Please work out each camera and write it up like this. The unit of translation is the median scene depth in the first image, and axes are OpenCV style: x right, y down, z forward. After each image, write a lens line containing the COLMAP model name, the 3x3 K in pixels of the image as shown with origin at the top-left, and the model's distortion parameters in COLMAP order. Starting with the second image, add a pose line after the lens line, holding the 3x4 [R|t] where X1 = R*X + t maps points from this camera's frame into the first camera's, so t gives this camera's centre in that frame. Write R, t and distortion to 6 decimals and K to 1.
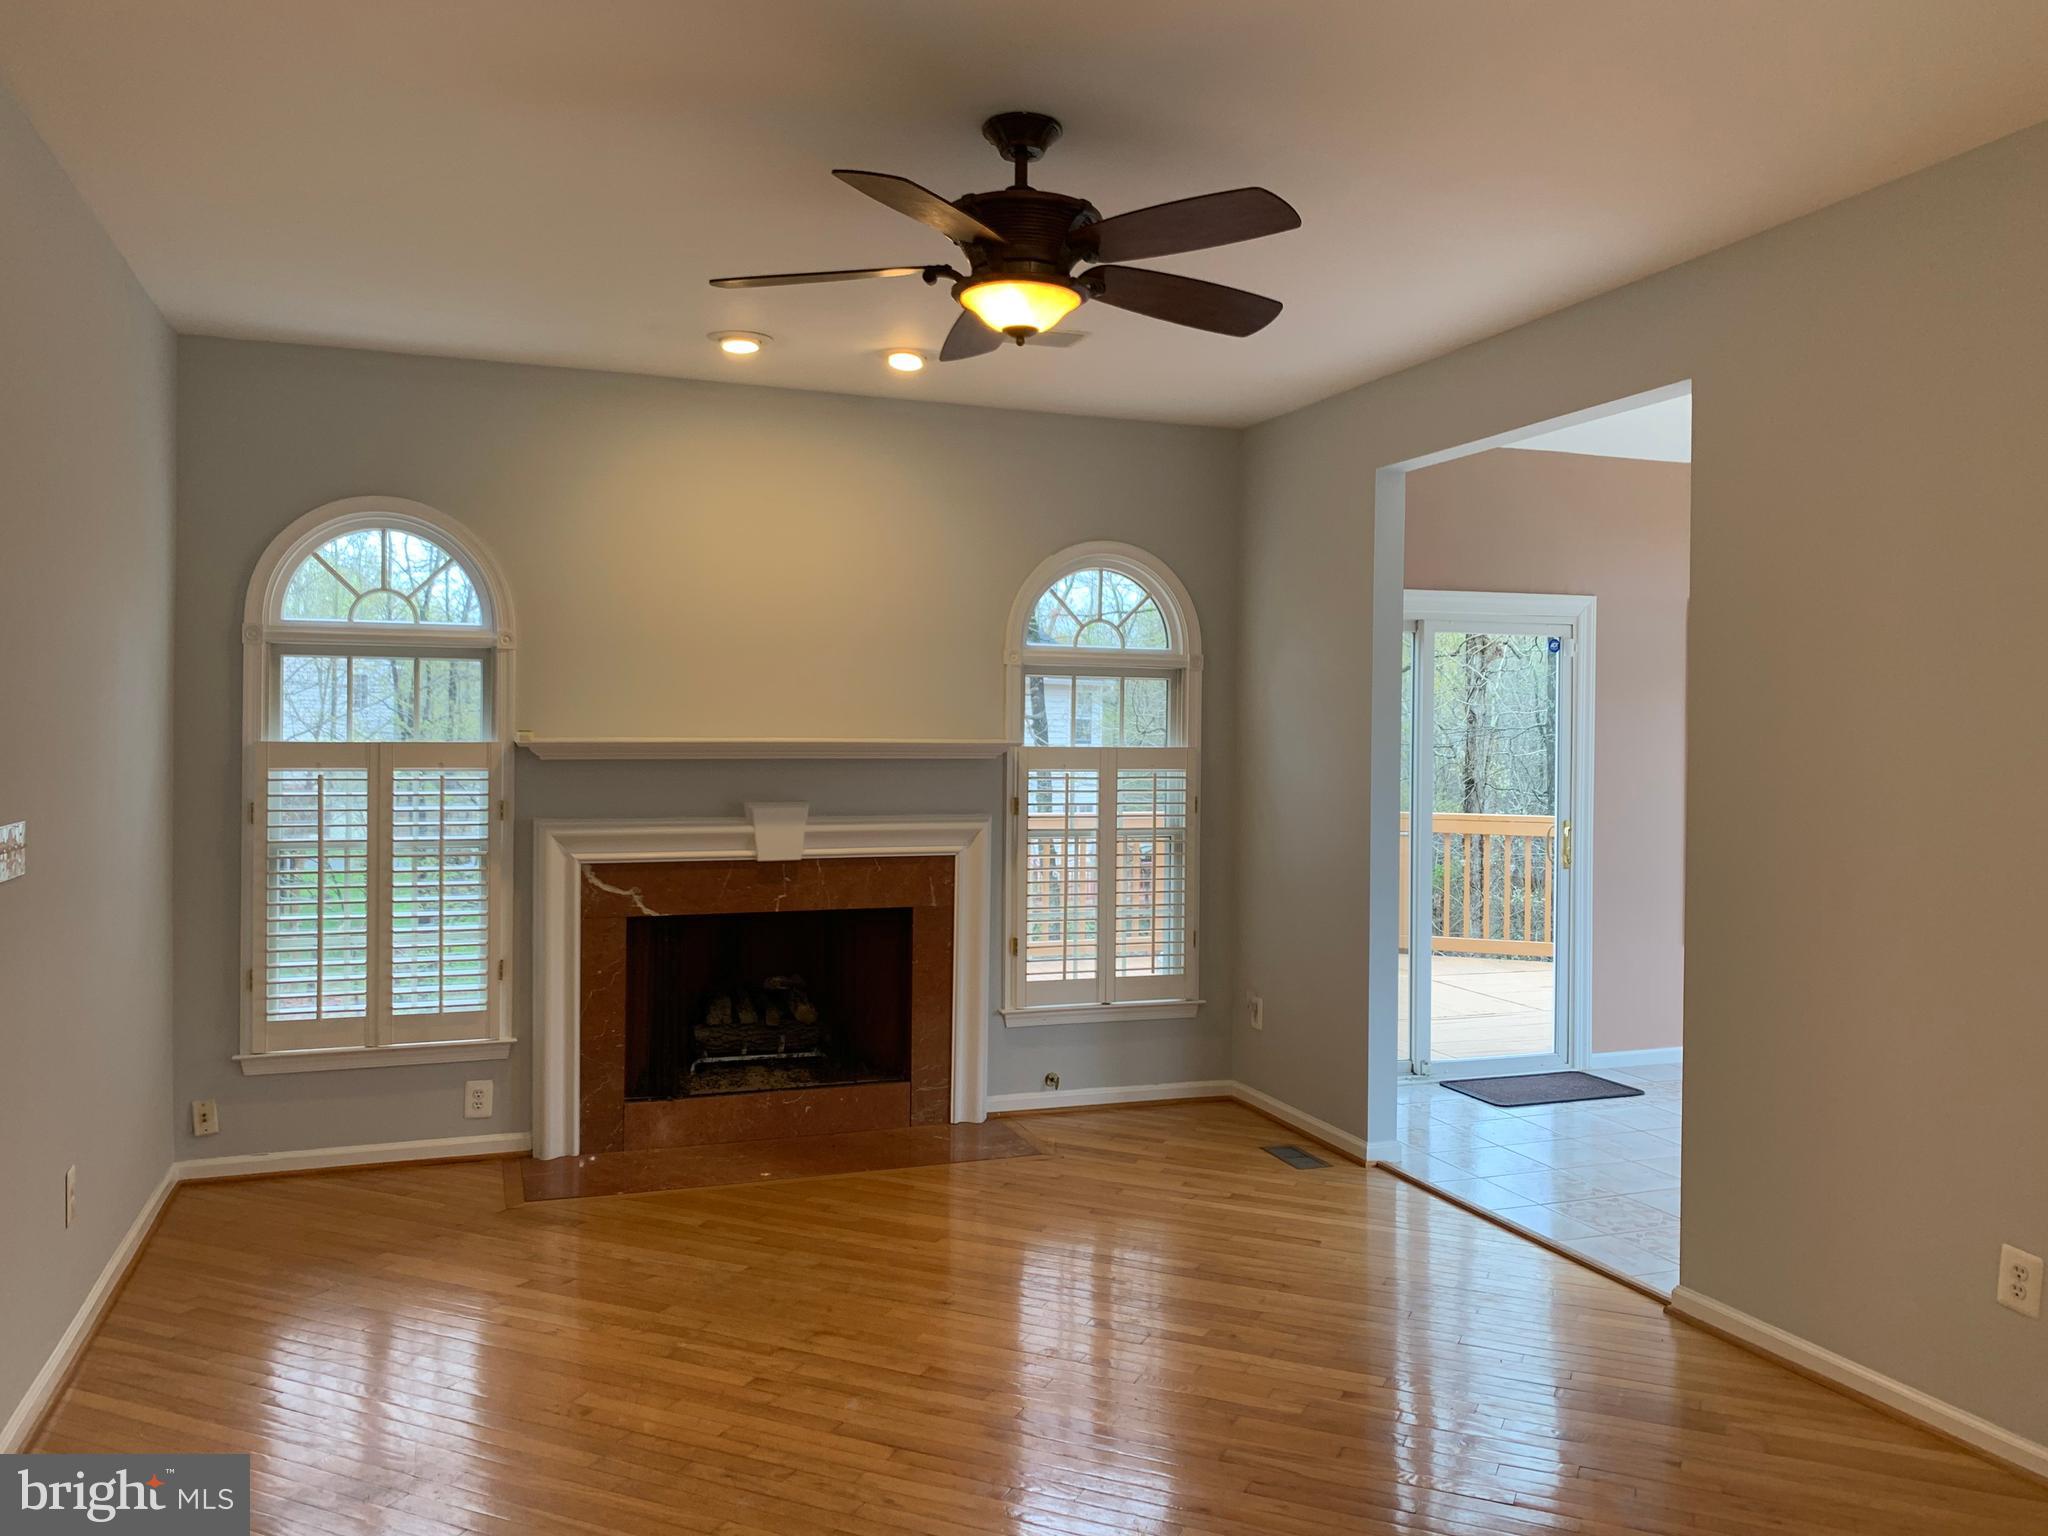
lens RADIAL K [[1599.9, 0, 1068.0], [0, 1599.9, 742.1], [0, 0, 1]] dist [0.003008, -0.005684]
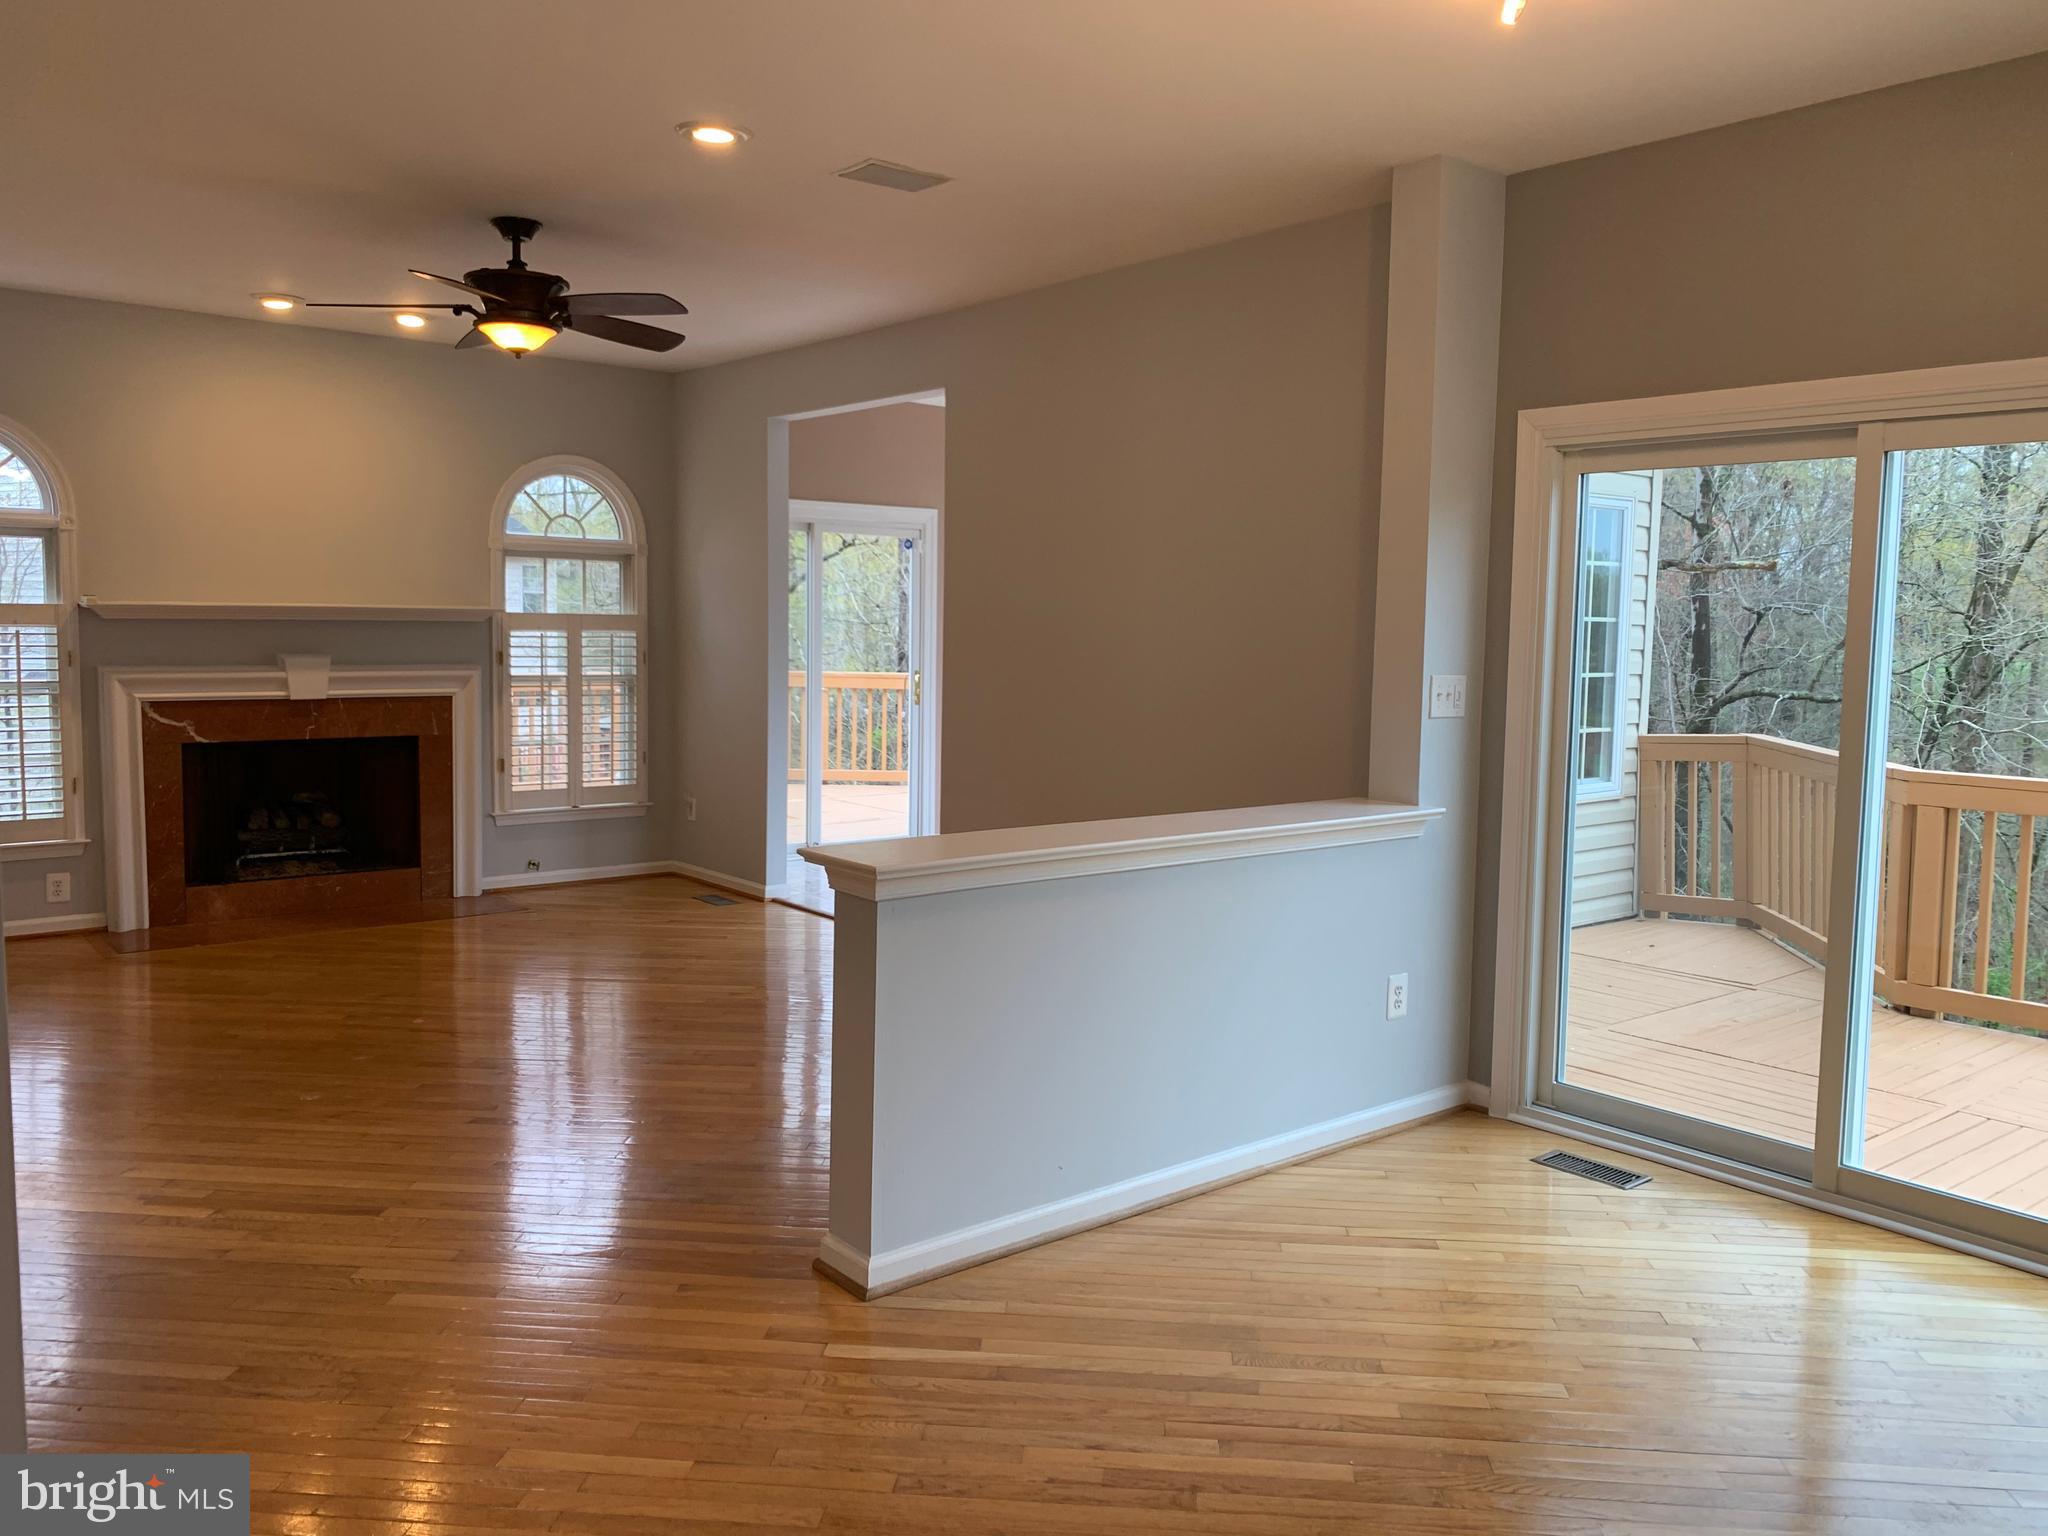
lens RADIAL K [[1599.9, 0, 1068.0], [0, 1599.9, 742.1], [0, 0, 1]] dist [0.003008, -0.005684]
pose [[0.946523, -0.018248, 0.322120, -0.017723], [-0.005955, 0.997241, 0.073993, 0.009743], [-0.322582, -0.071954, 0.943803, -0.416391]]
